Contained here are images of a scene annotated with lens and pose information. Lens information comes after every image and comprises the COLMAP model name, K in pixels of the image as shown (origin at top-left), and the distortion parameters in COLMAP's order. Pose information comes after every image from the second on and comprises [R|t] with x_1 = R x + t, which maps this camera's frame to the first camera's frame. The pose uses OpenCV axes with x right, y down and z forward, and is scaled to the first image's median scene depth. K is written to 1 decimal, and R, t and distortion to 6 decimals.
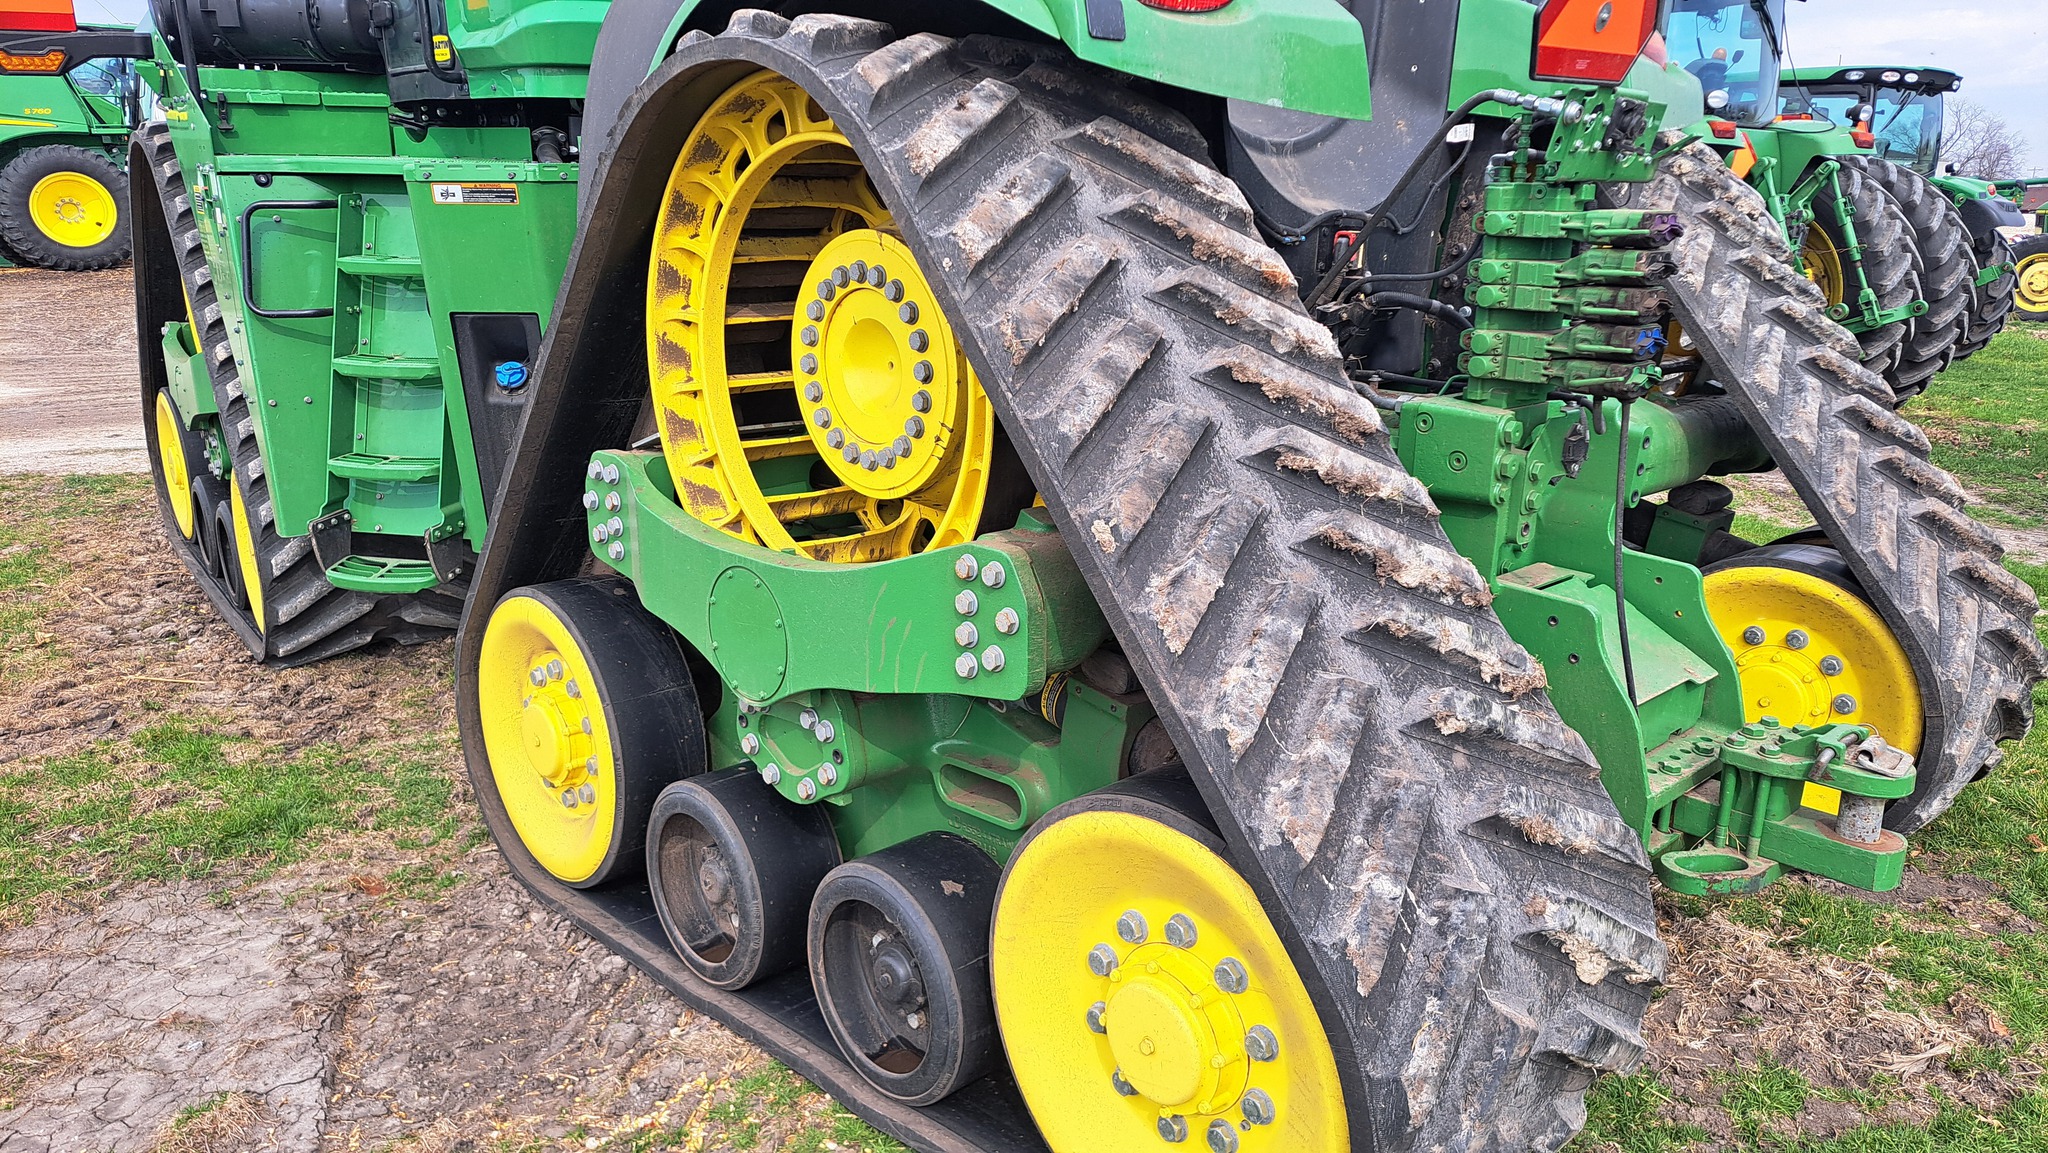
lens RADIAL K [[1509.9, 0, 1015.2], [0, 1509.9, 582.8], [0, 0, 1]] dist [0.073151, -0.073178]
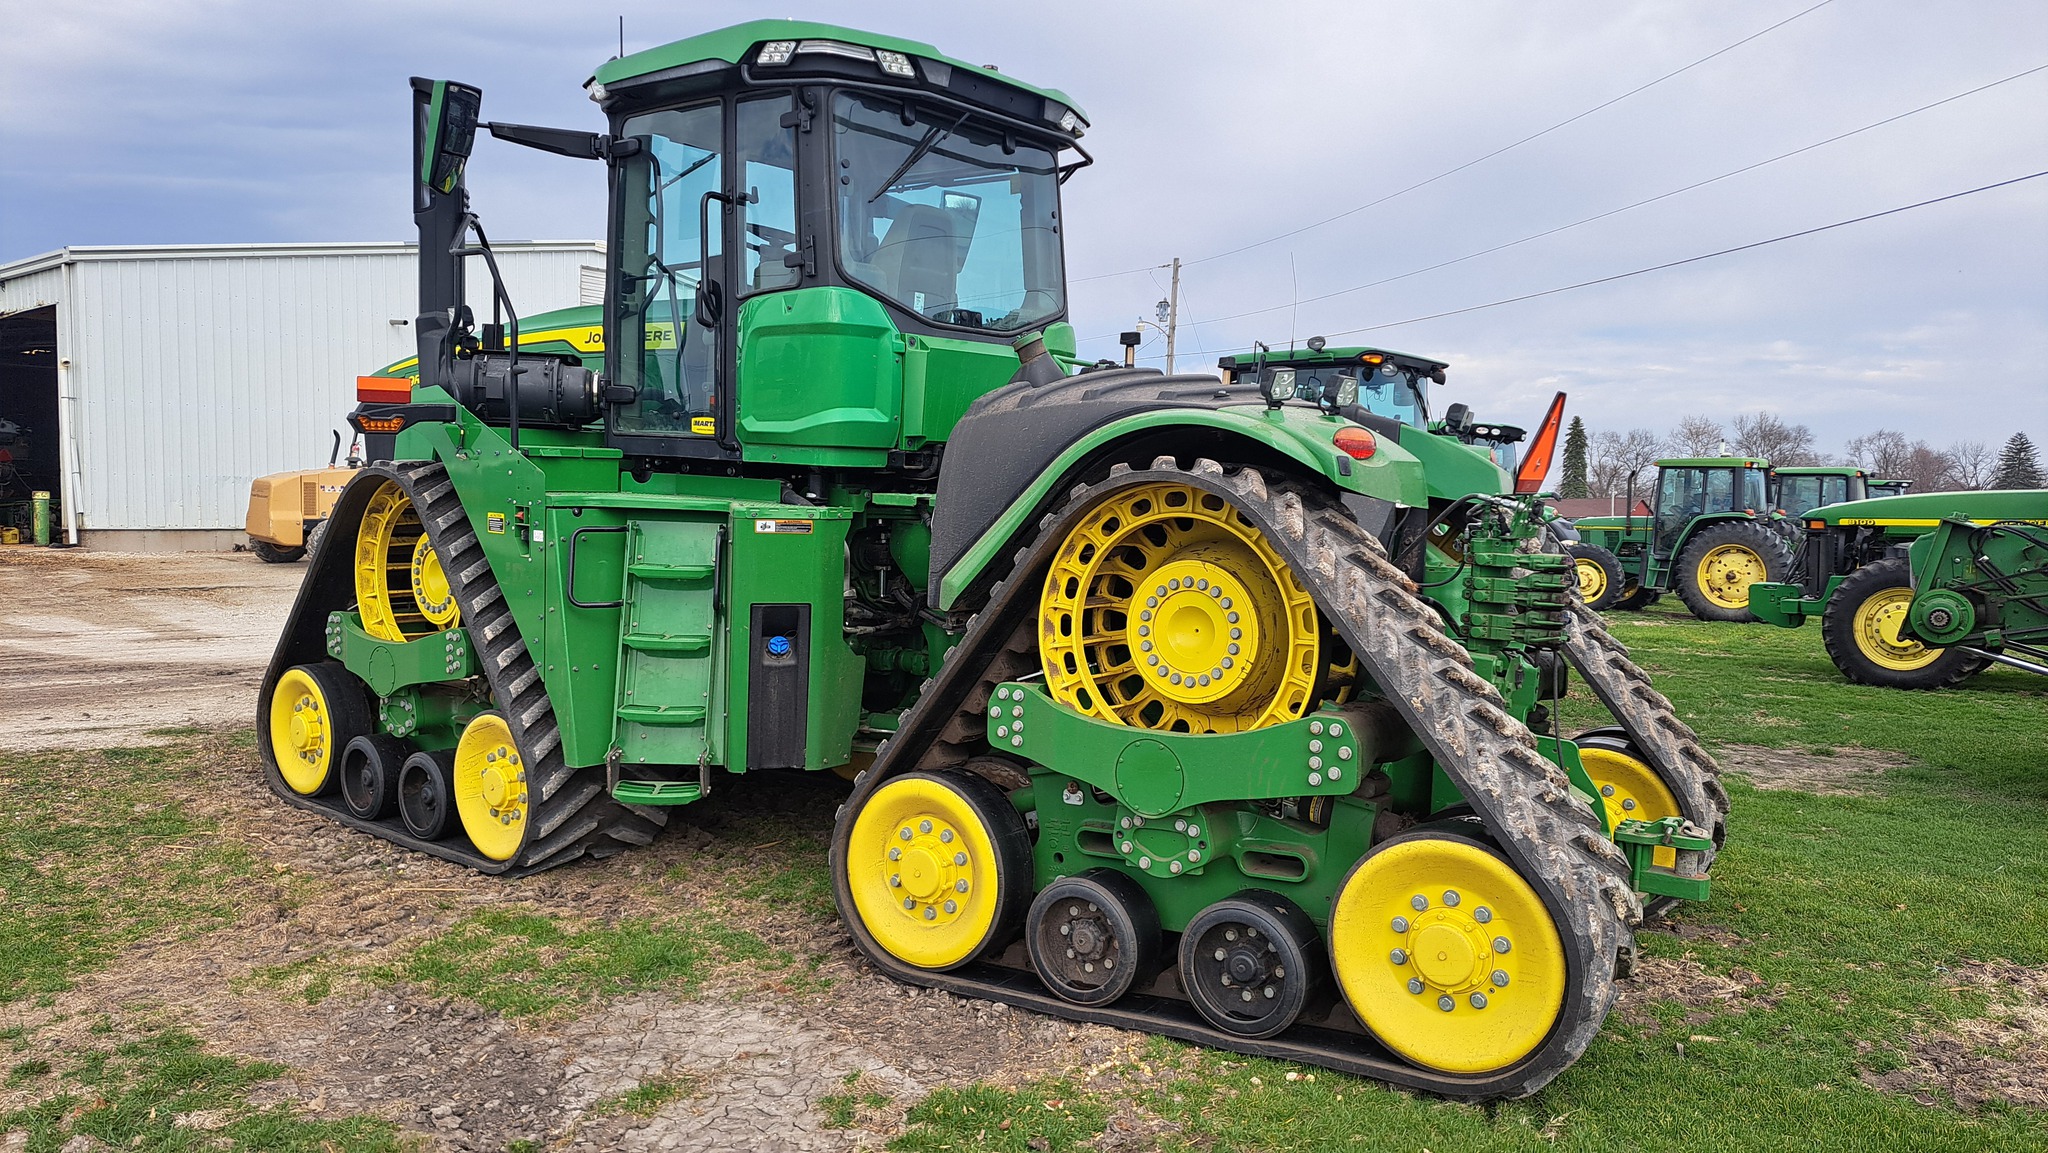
lens RADIAL K [[1509.9, 0, 1020.5], [0, 1509.9, 562.1], [0, 0, 1]] dist [0.073151, -0.073178]
pose [[0.969452, 0.007171, 0.245177, -0.724904], [0.041998, 0.979958, -0.194728, 0.118812], [-0.241660, 0.199076, 0.949721, -0.688701]]
